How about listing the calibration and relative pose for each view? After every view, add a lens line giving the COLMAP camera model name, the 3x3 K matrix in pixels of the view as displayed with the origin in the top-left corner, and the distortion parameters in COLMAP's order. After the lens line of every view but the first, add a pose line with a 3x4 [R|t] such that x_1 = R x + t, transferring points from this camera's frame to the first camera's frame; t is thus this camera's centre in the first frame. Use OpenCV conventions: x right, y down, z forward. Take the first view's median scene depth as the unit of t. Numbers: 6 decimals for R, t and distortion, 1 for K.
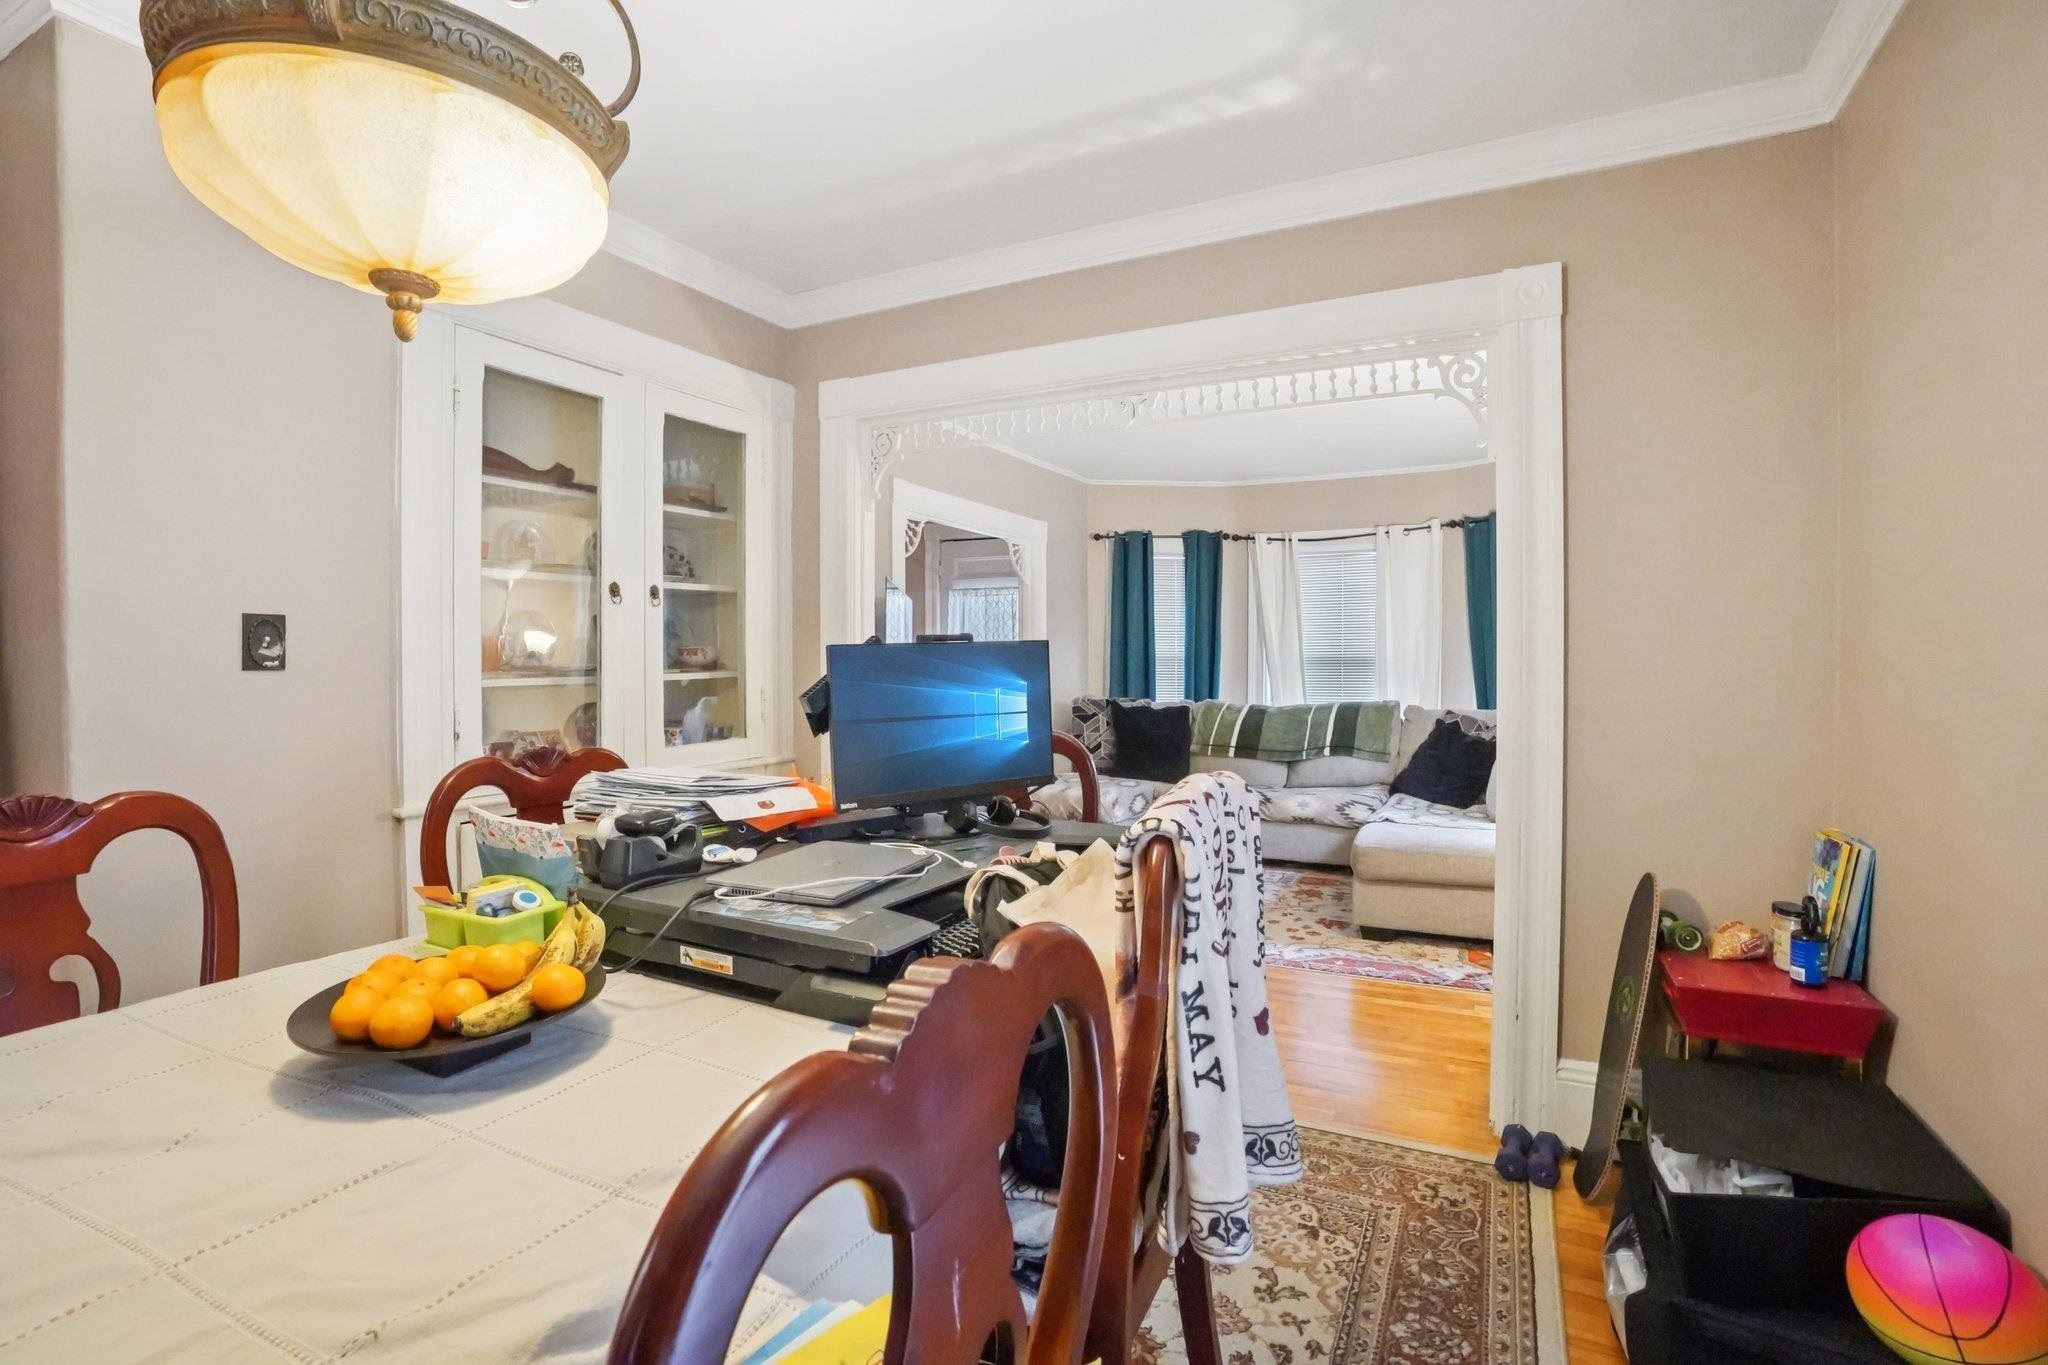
lens RADIAL K [[941.2, 0, 1024.0], [0, 941.2, 682.5], [0, 0, 1]] dist [-0.057645, 0.000093]
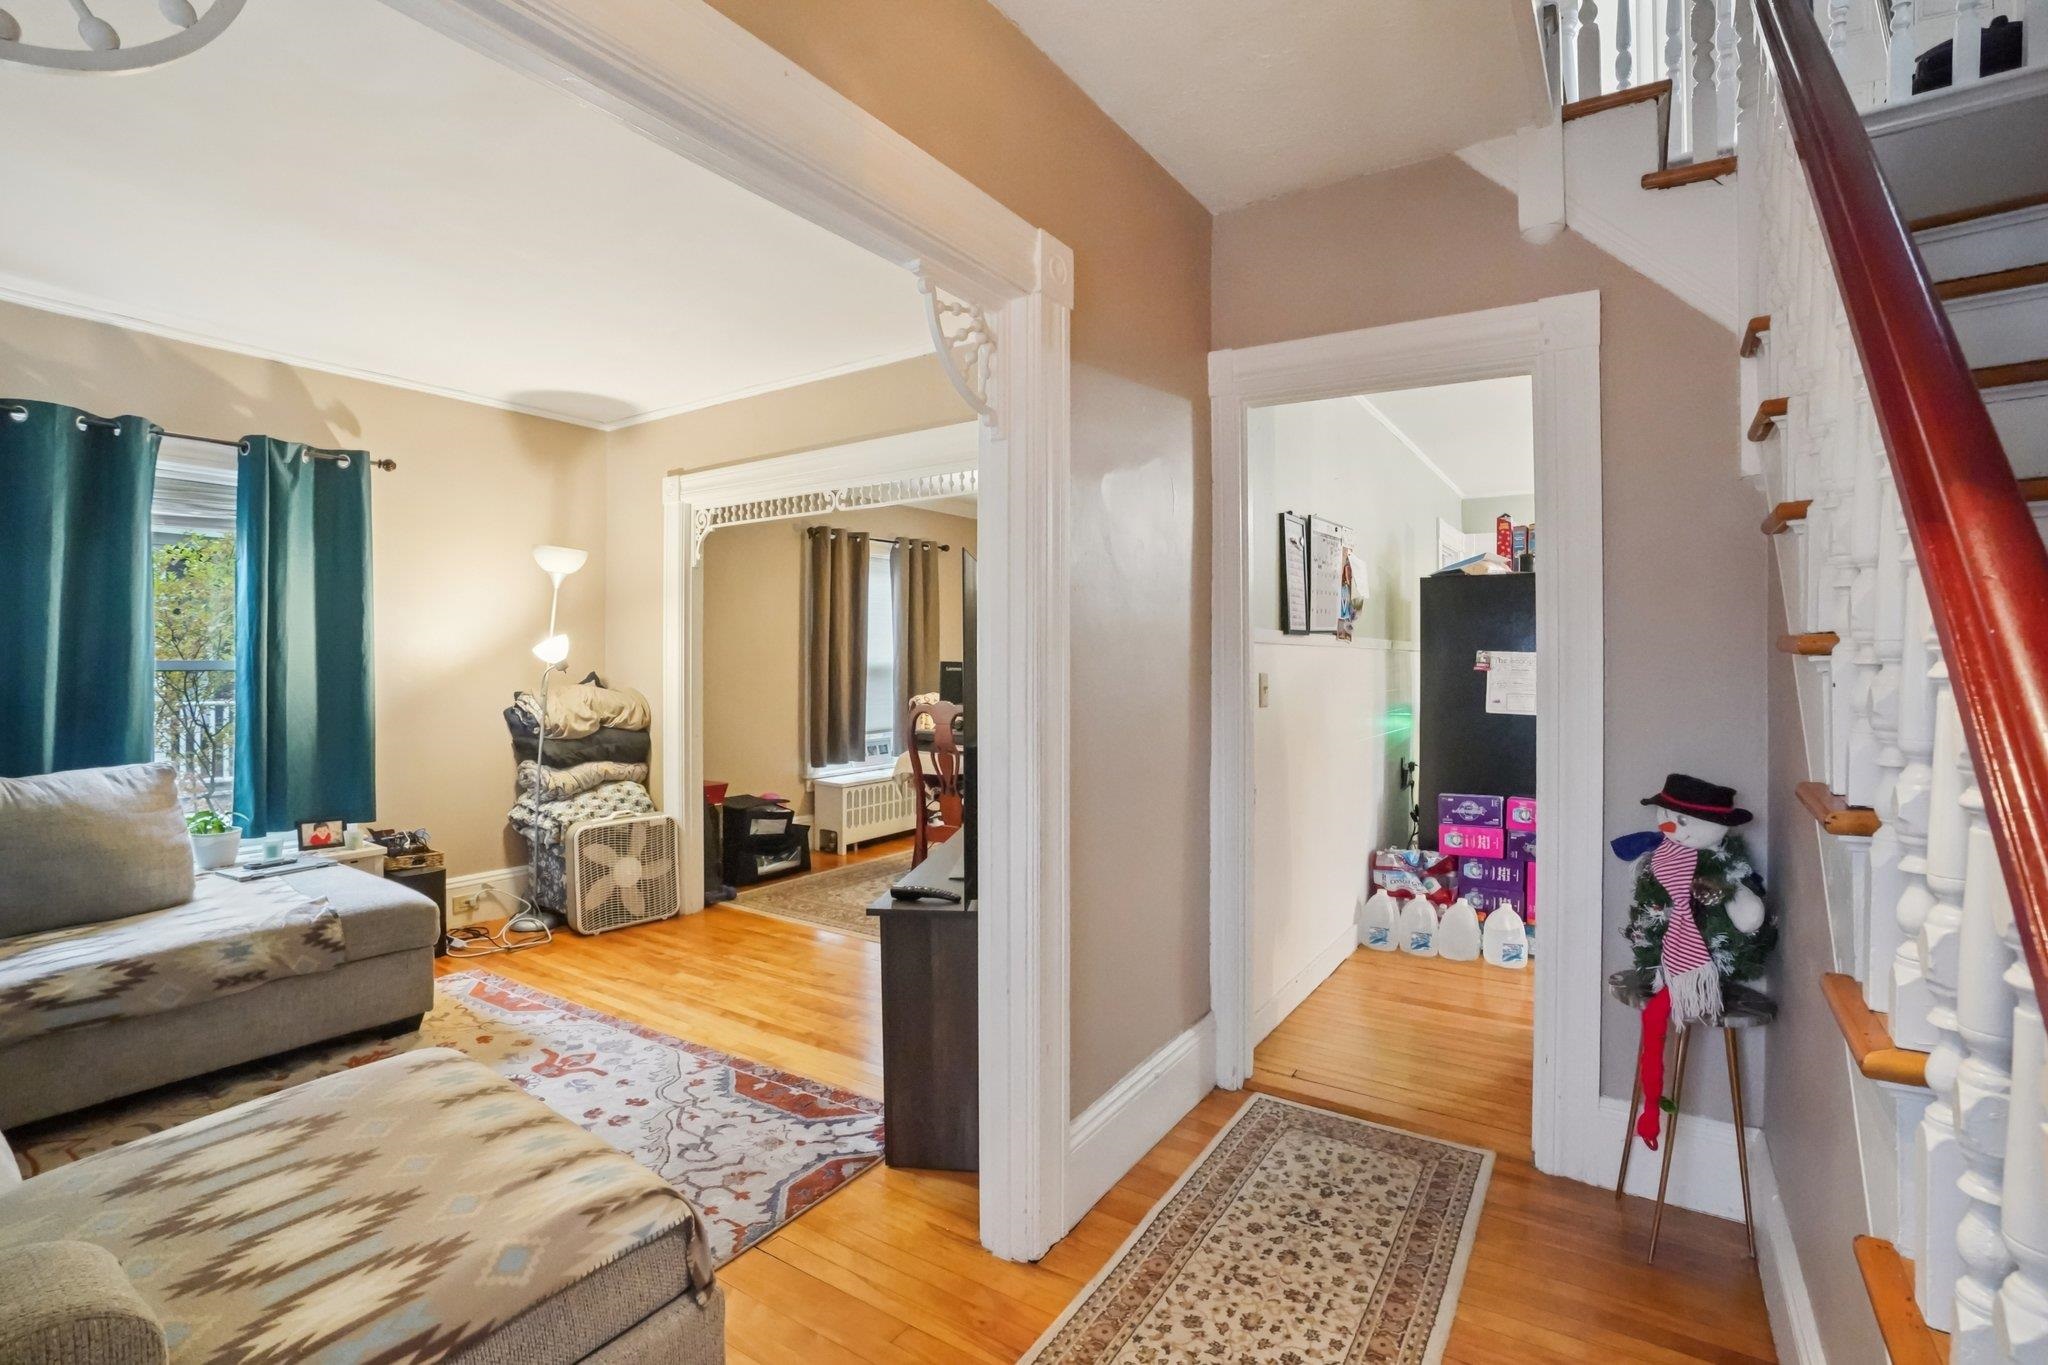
lens RADIAL K [[954.4, 0, 1017.2], [0, 954.4, 668.2], [0, 0, 1]] dist [-0.065452, 0.027376]
pose [[-0.993246, 0.003899, 0.115958, -0.157400], [0.007609, 0.999473, 0.031568, -0.035507], [-0.115774, 0.032237, -0.992752, 1.148729]]
